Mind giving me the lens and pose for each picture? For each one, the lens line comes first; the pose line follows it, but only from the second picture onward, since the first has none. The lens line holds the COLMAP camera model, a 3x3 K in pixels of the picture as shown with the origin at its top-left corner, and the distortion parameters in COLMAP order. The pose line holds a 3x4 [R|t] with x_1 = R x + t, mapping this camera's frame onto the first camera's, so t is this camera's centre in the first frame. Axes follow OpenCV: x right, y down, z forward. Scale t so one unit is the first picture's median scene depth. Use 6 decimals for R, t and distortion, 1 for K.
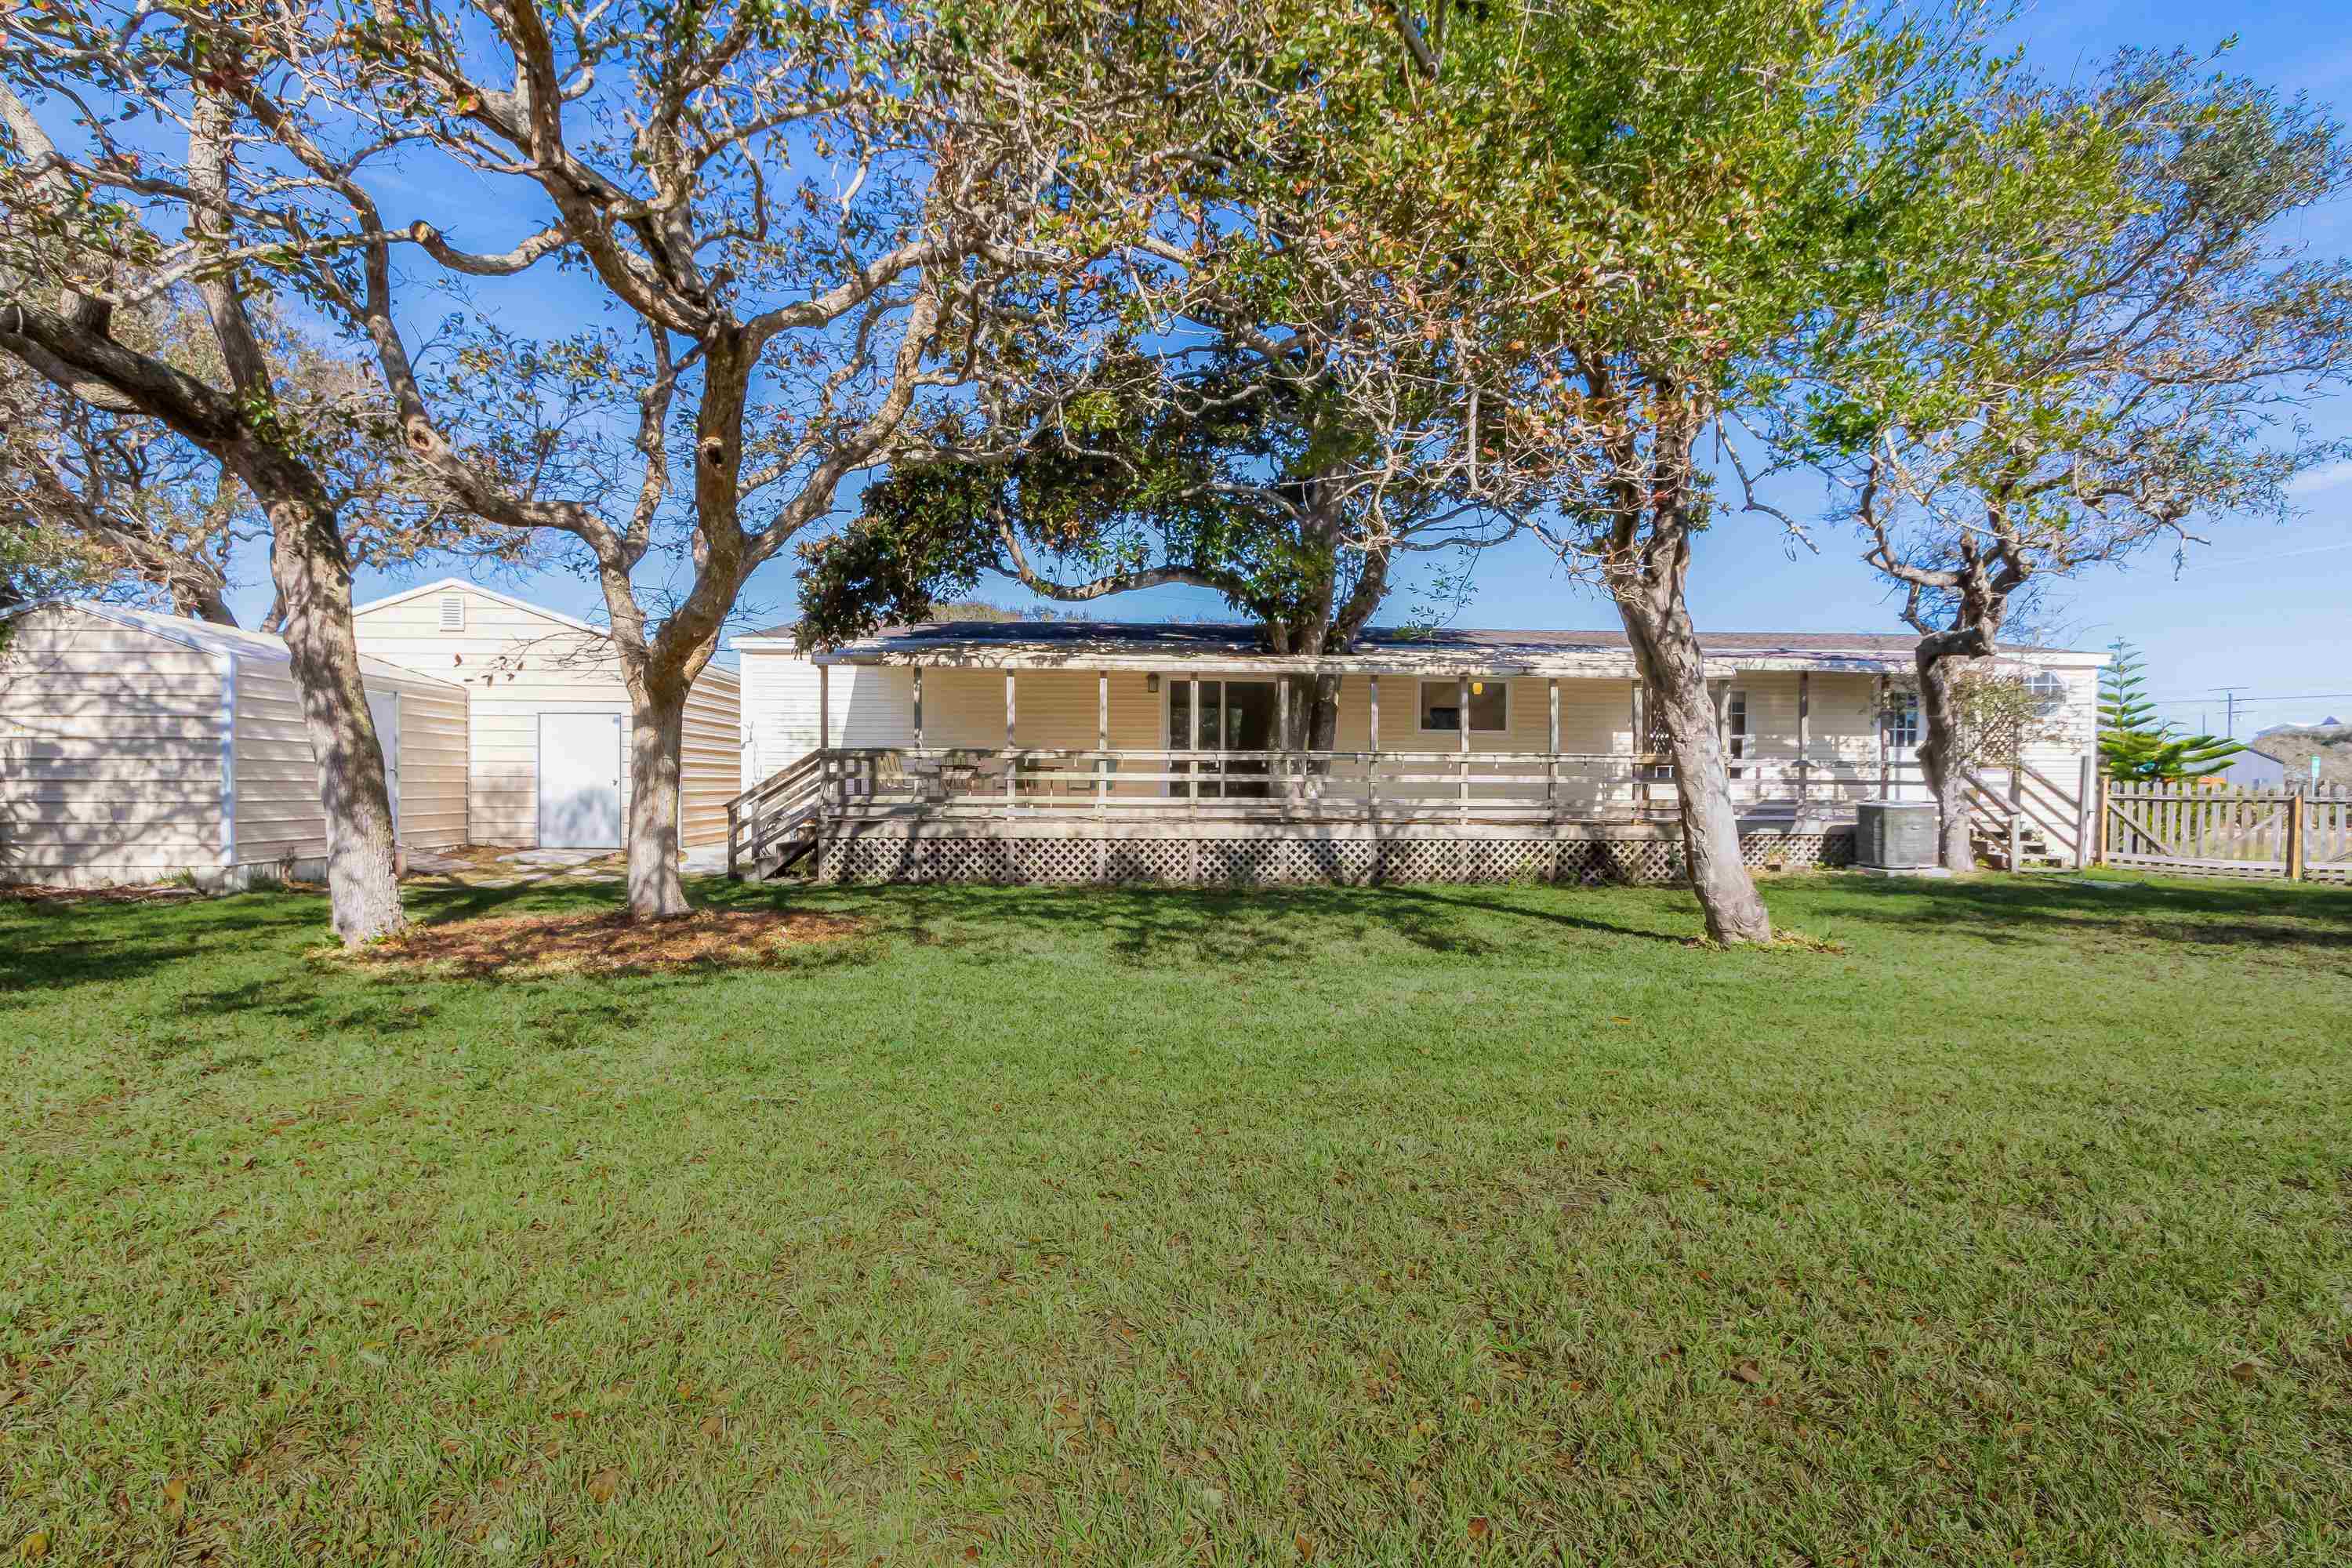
lens RADIAL K [[1164.9, 0, 1177.0], [0, 1164.9, 777.5], [0, 0, 1]] dist [0.005121, 0.000455]
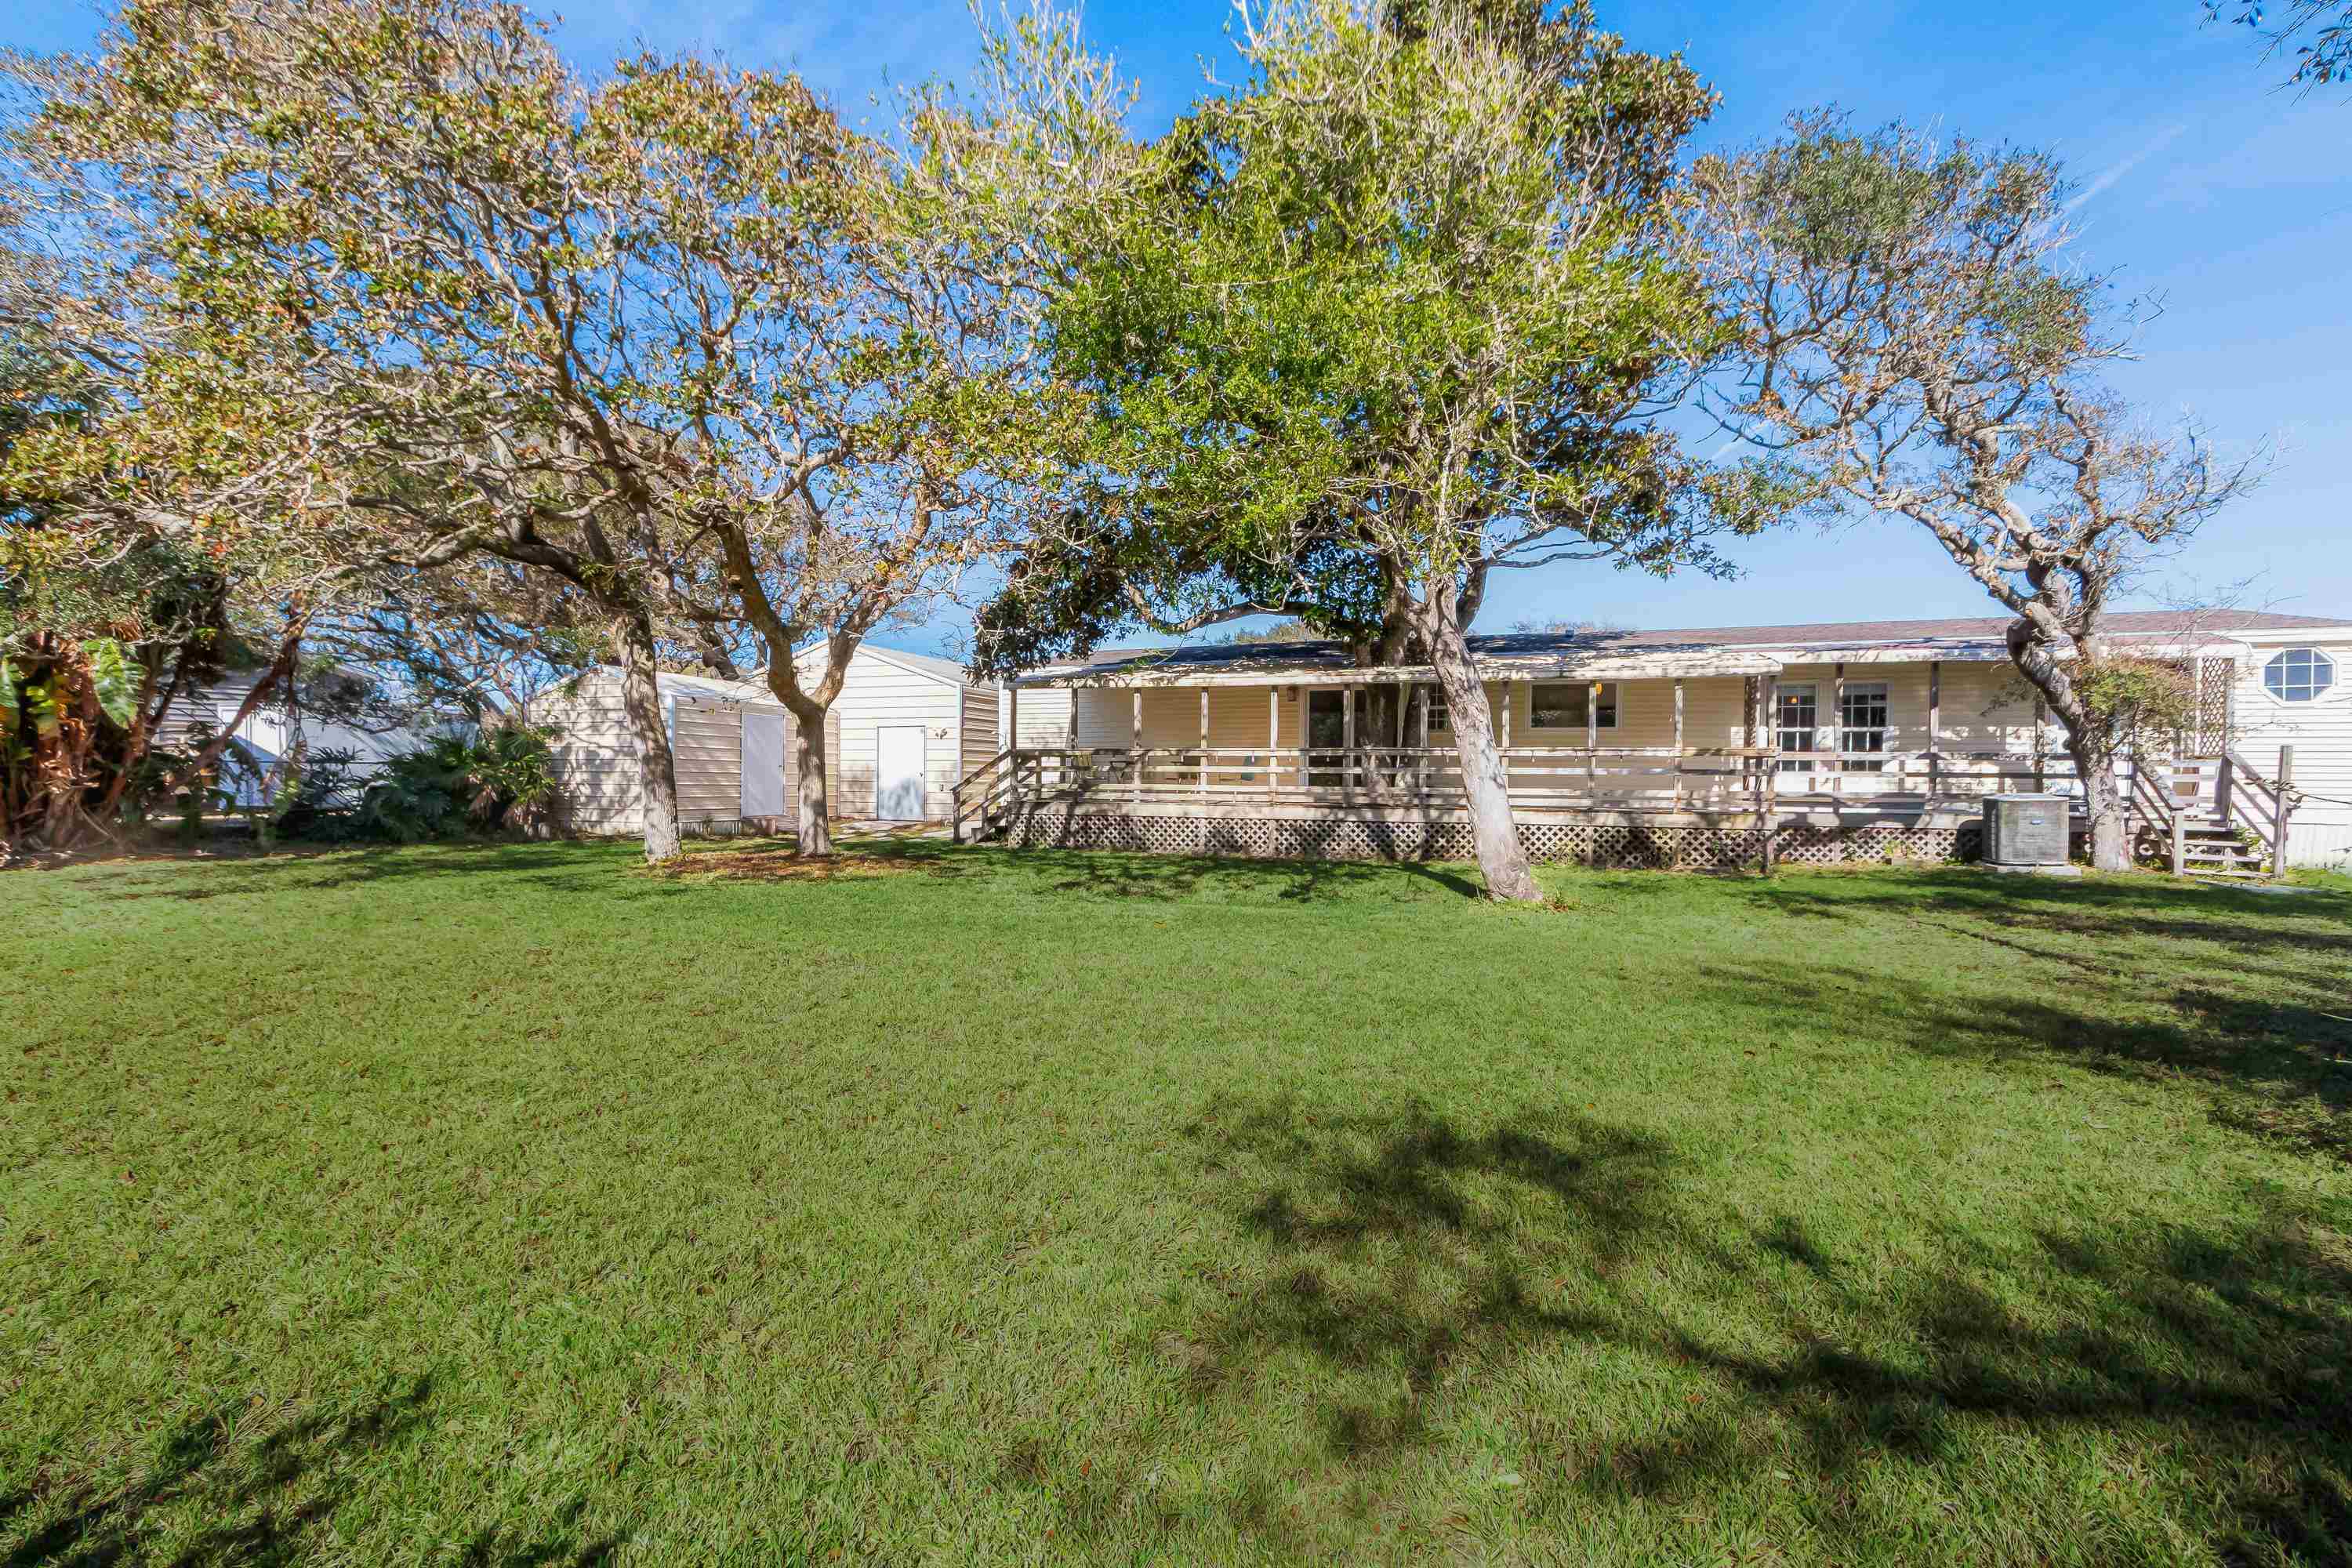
lens RADIAL K [[1100.3, 0, 1174.4], [0, 1100.3, 787.8], [0, 0, 1]] dist [0.000755, -0.000459]
pose [[0.915871, 0.005522, -0.401435, 0.390871], [-0.000309, 0.999915, 0.013048, 0.003649], [0.401473, -0.011826, 0.915795, -0.121018]]
